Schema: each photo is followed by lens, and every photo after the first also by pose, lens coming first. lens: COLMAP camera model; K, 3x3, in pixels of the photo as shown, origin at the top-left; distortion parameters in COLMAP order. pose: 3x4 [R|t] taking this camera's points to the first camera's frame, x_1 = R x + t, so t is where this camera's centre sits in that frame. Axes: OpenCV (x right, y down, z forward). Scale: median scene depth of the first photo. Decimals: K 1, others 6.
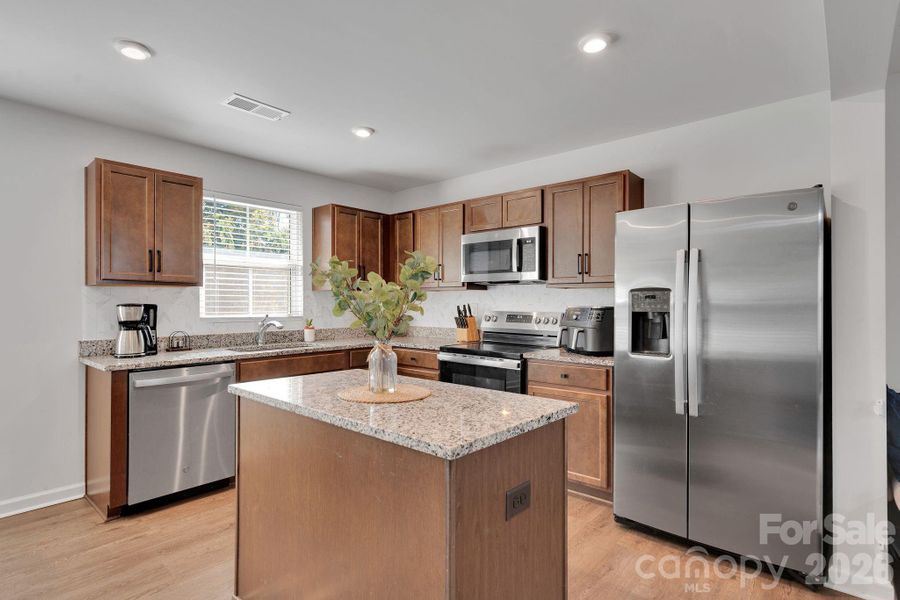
lens RADIAL K [[457.6, 0, 453.3], [0, 457.6, 306.2], [0, 0, 1]] dist [0.001913, 0.000093]
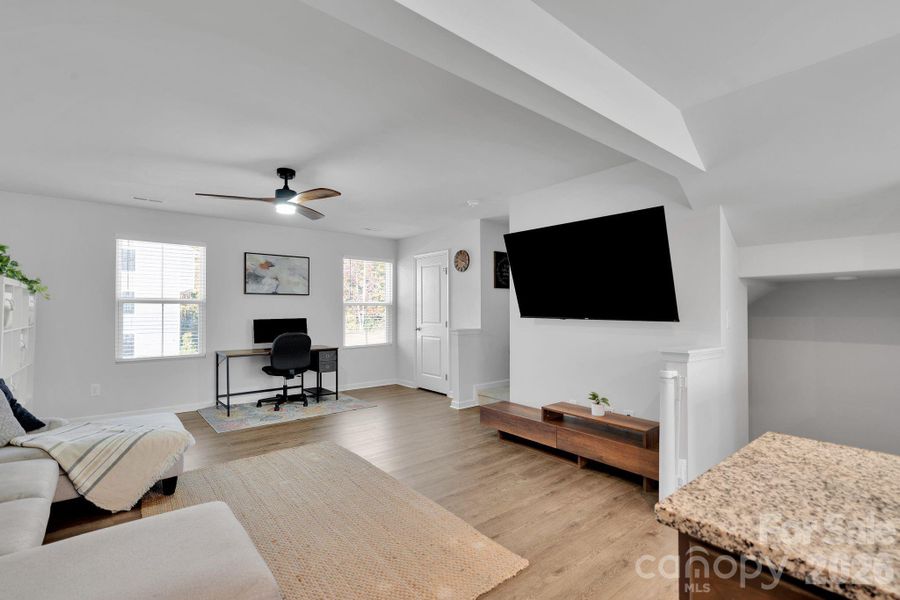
lens RADIAL K [[406.8, 0, 450.0], [0, 406.8, 300.0], [0, 0, 1]] dist [0.000814, 0.000513]
pose [[-0.985637, 0.014253, 0.168277, 0.212274], [0.012373, 0.999849, -0.012211, -0.009551], [-0.168426, -0.009954, -0.985664, 0.743390]]
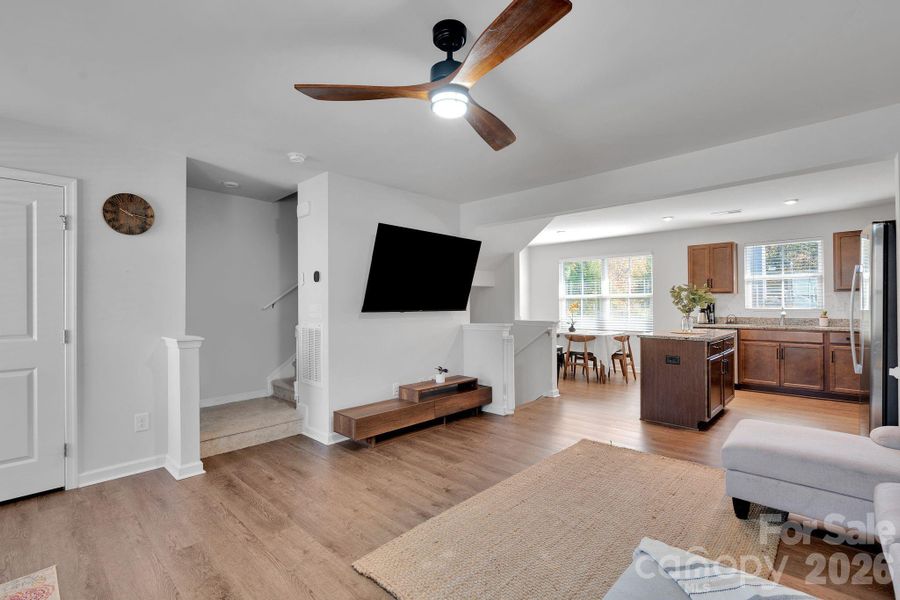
lens RADIAL K [[406.8, 0, 450.0], [0, 406.8, 300.0], [0, 0, 1]] dist [0.000814, 0.000513]
pose [[-0.050462, -0.006907, -0.998702, 1.348974], [-0.002455, 0.999974, -0.006791, 0.003400], [0.998723, 0.002109, -0.050477, -0.202046]]
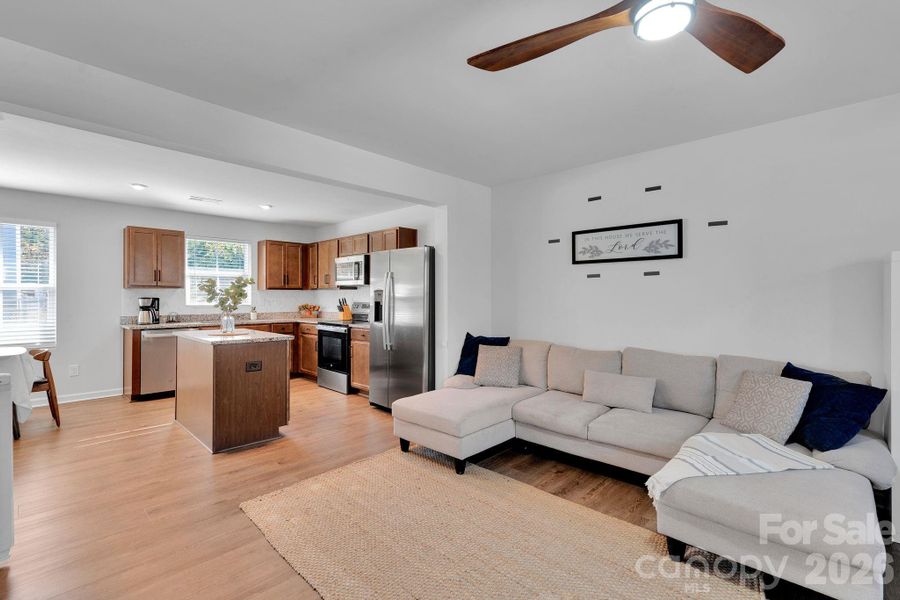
lens RADIAL K [[406.8, 0, 450.0], [0, 406.8, 300.0], [0, 0, 1]] dist [0.000814, 0.000513]
pose [[0.998615, 0.001128, -0.052597, 0.625709], [-0.001190, 0.999999, -0.001157, 0.005364], [0.052596, 0.001218, 0.998615, -0.609965]]
